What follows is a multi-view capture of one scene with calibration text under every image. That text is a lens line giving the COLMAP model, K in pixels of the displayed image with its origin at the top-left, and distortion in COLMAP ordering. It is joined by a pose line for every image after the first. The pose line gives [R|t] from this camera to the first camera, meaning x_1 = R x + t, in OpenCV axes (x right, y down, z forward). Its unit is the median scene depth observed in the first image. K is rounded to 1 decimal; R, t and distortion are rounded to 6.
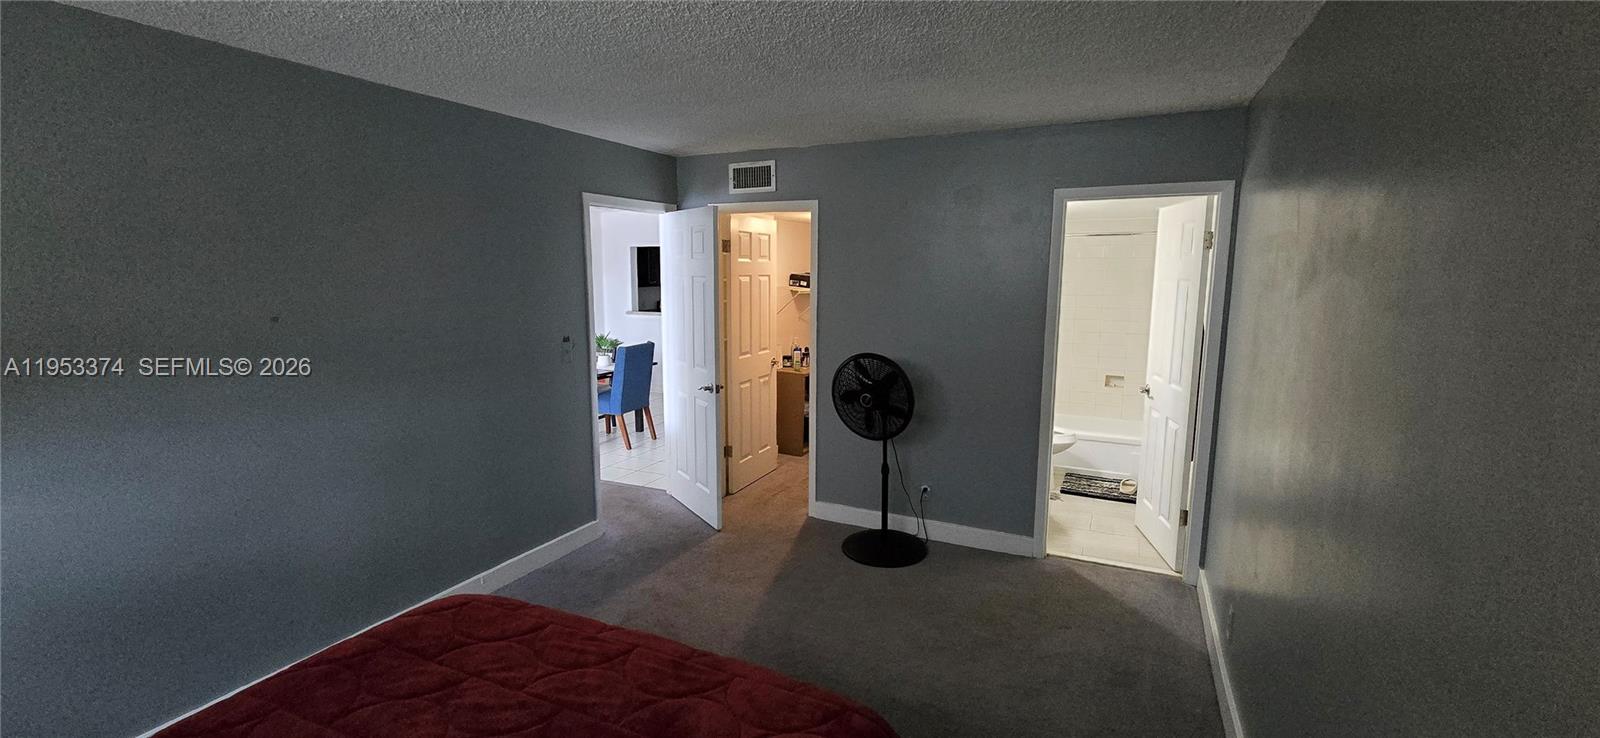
lens RADIAL K [[653.0, 0, 807.7], [0, 653.0, 364.2], [0, 0, 1]] dist [-0.000838, -0.000208]
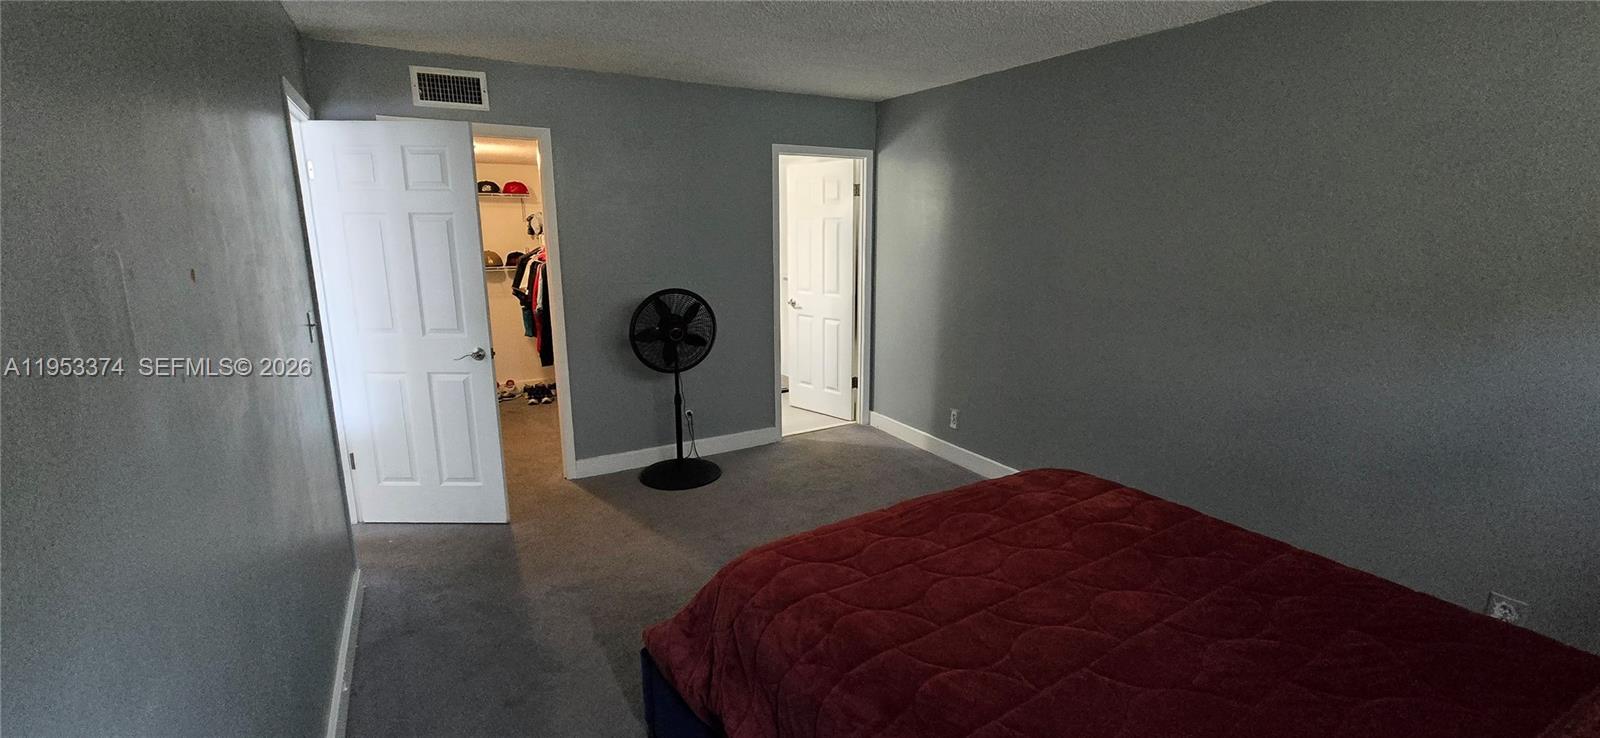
lens RADIAL K [[670.3, 0, 804.2], [0, 670.3, 362.0], [0, 0, 1]] dist [0.000319, 0.000008]
pose [[0.561537, -0.172318, 0.809310, -0.625013], [0.117906, 0.984758, 0.127867, -0.013636], [-0.819008, 0.023620, 0.573295, 0.208069]]
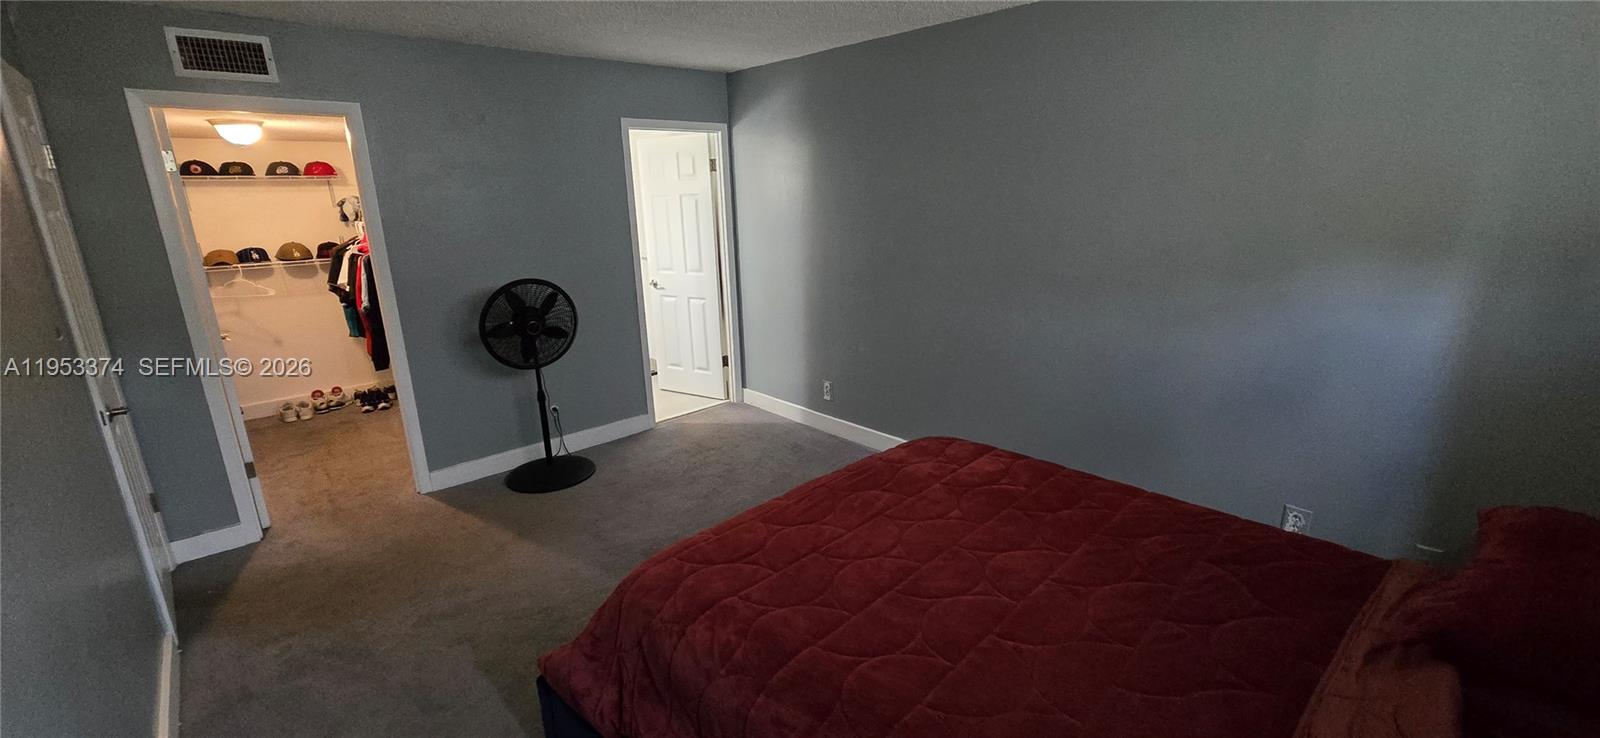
lens RADIAL K [[664.7, 0, 801.4], [0, 664.7, 365.1], [0, 0, 1]] dist [-0.000309, -0.000114]
pose [[0.370344, -0.251767, 0.894125, -0.616855], [0.157301, 0.965664, 0.206758, -0.031526], [-0.915479, 0.064076, 0.397231, 0.232925]]
